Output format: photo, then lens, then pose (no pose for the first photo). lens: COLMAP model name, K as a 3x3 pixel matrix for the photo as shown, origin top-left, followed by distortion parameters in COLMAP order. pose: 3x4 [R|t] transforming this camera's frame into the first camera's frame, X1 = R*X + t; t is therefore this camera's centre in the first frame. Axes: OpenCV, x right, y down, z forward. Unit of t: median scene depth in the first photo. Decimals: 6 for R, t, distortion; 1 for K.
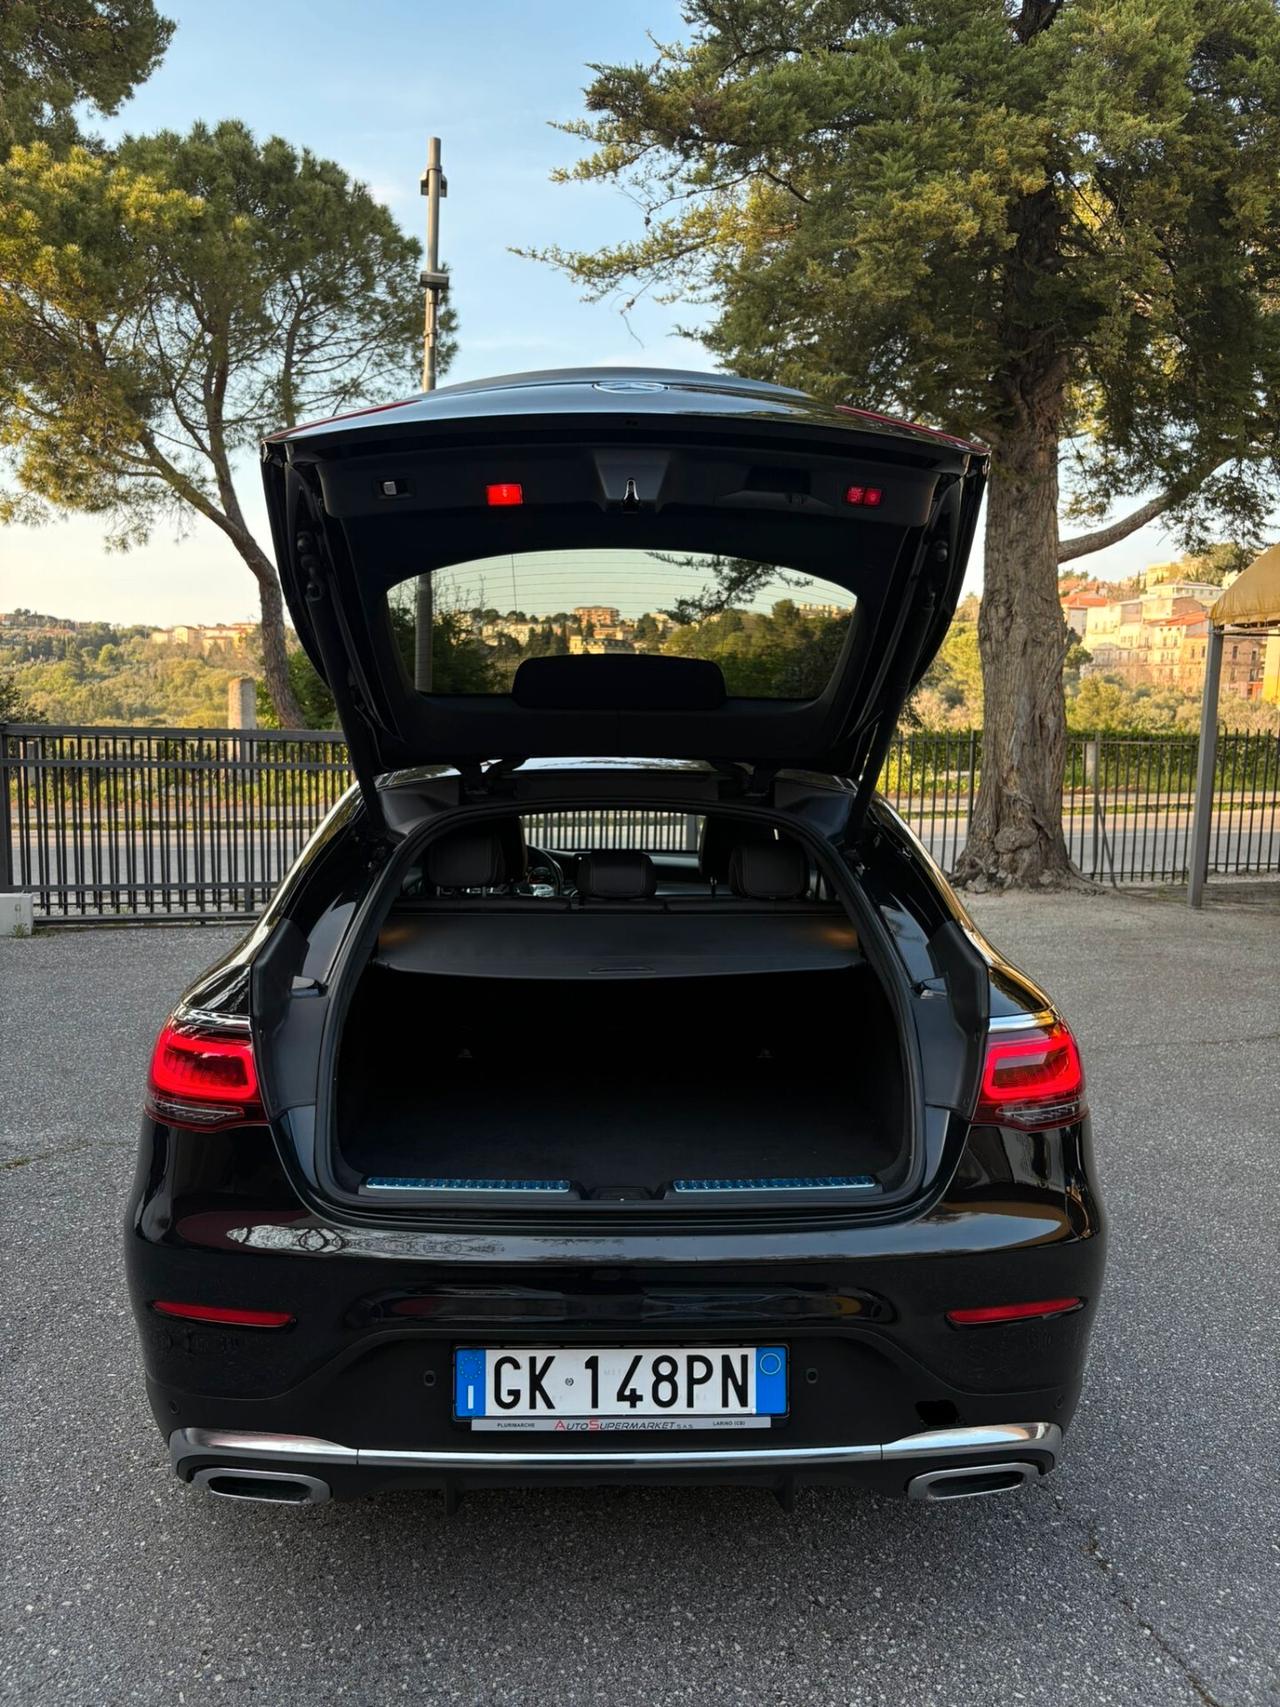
lens RADIAL K [[1308.2, 0, 633.2], [0, 1308.2, 858.8], [0, 0, 1]] dist [0.010305, 0.009351]
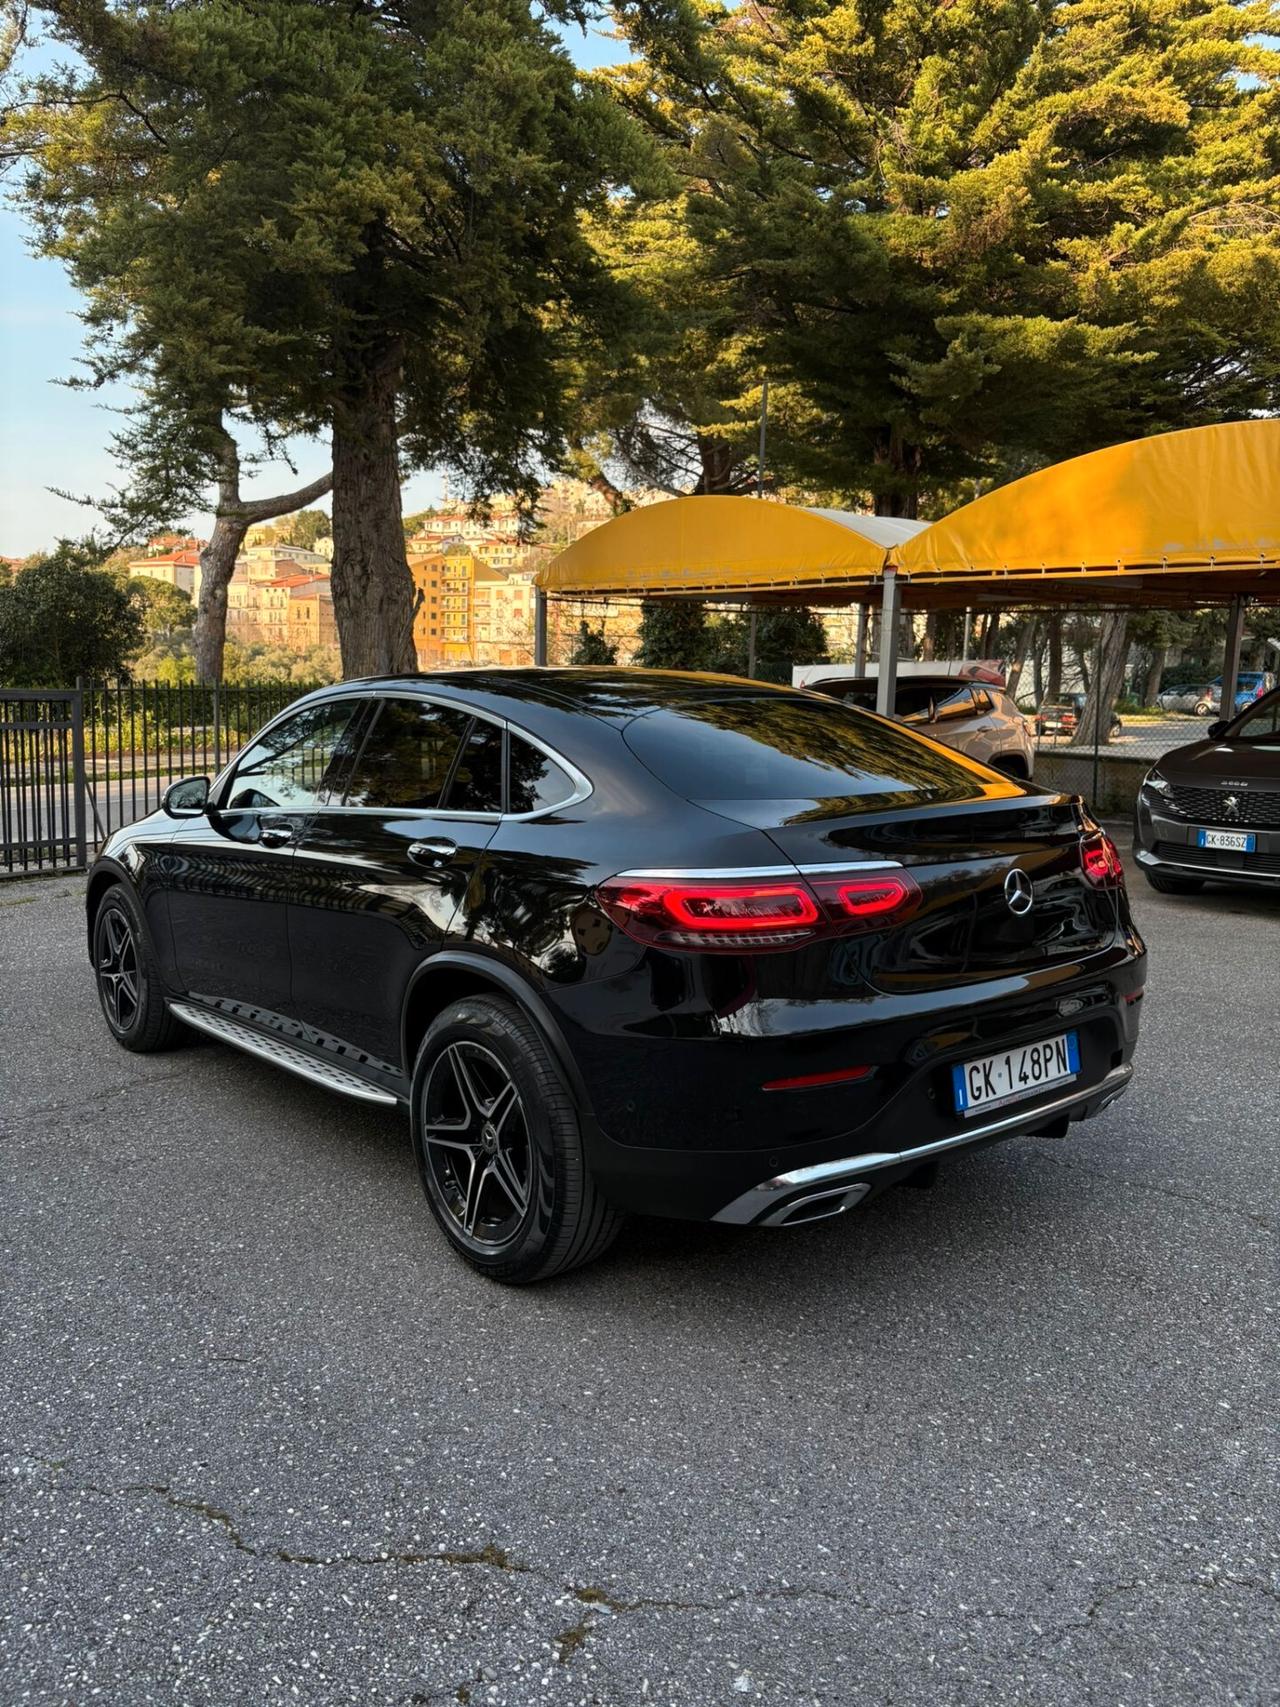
lens RADIAL K [[1308.2, 0, 633.2], [0, 1308.2, 858.8], [0, 0, 1]] dist [0.010305, 0.009351]
pose [[0.790925, -0.089908, 0.605272, -0.200340], [0.071108, 0.995950, 0.055022, 0.004462], [-0.607767, -0.000479, 0.794115, 0.005566]]
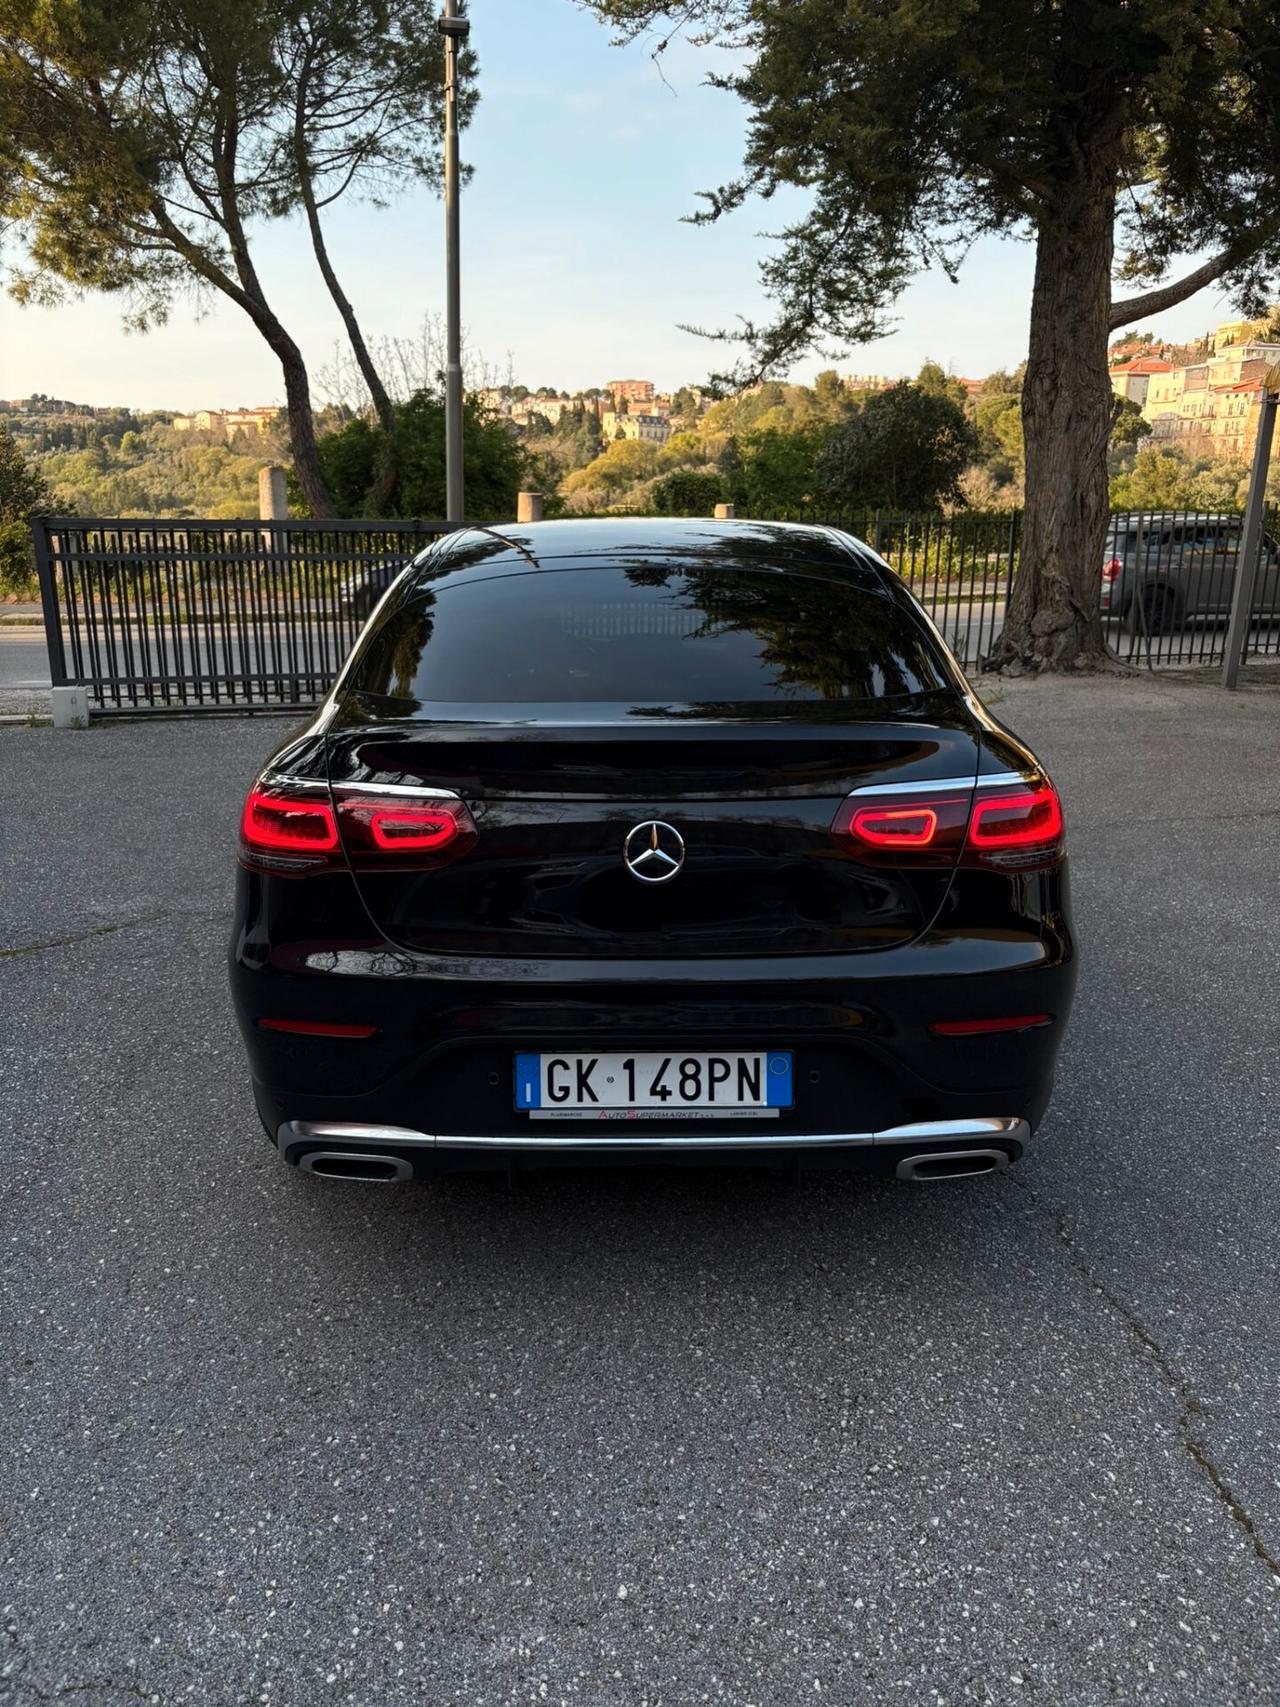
lens RADIAL K [[1302.2, 0, 632.8], [0, 1302.2, 859.3], [0, 0, 1]] dist [0.045540, -0.053616]
pose [[0.999532, -0.006434, -0.029905, 0.001349], [0.011090, 0.987338, 0.158240, 0.001918], [0.028508, -0.158498, 0.986948, -0.021674]]
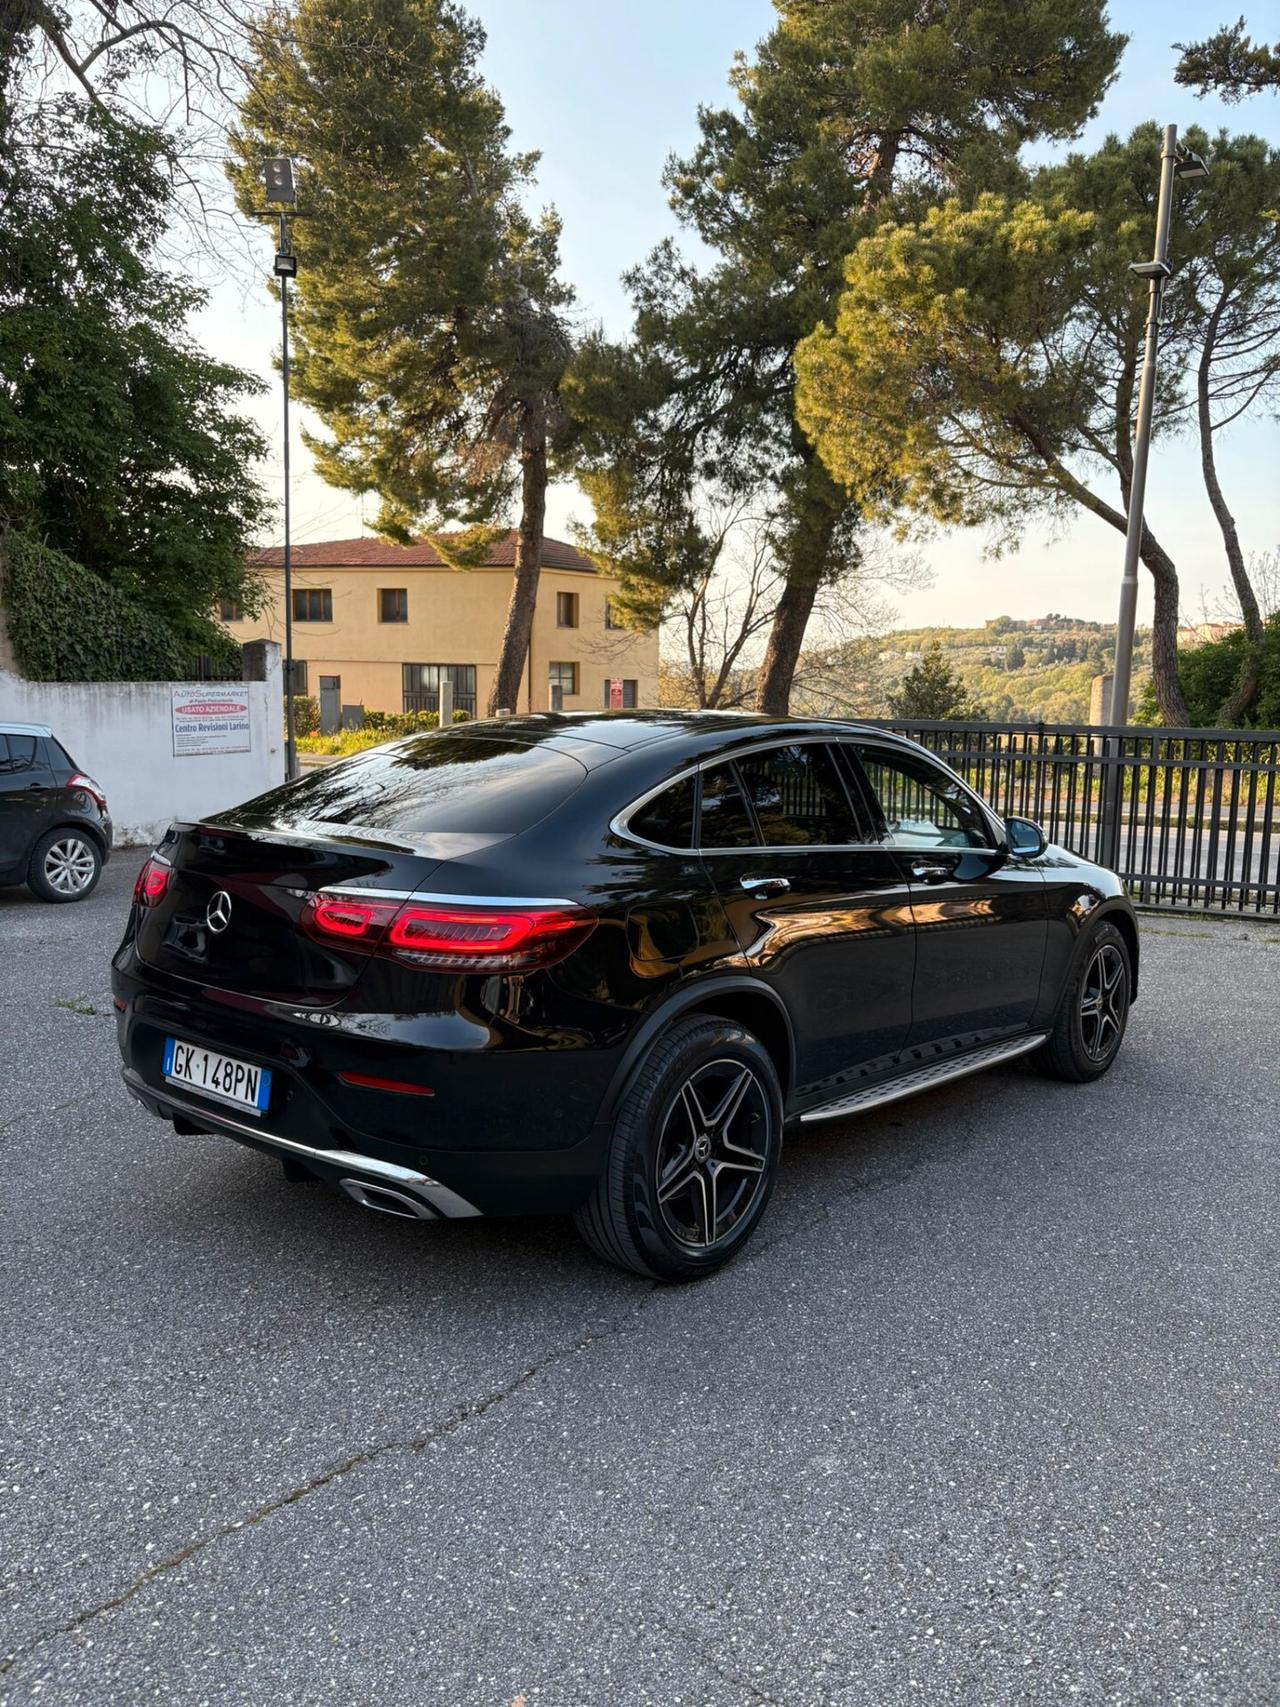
lens RADIAL K [[1308.2, 0, 633.2], [0, 1308.2, 858.8], [0, 0, 1]] dist [0.010305, 0.009351]
pose [[0.737031, 0.081831, -0.670886, 0.237103], [-0.081850, 0.996144, 0.031585, 0.002703], [0.670884, 0.031633, 0.740887, 0.012047]]
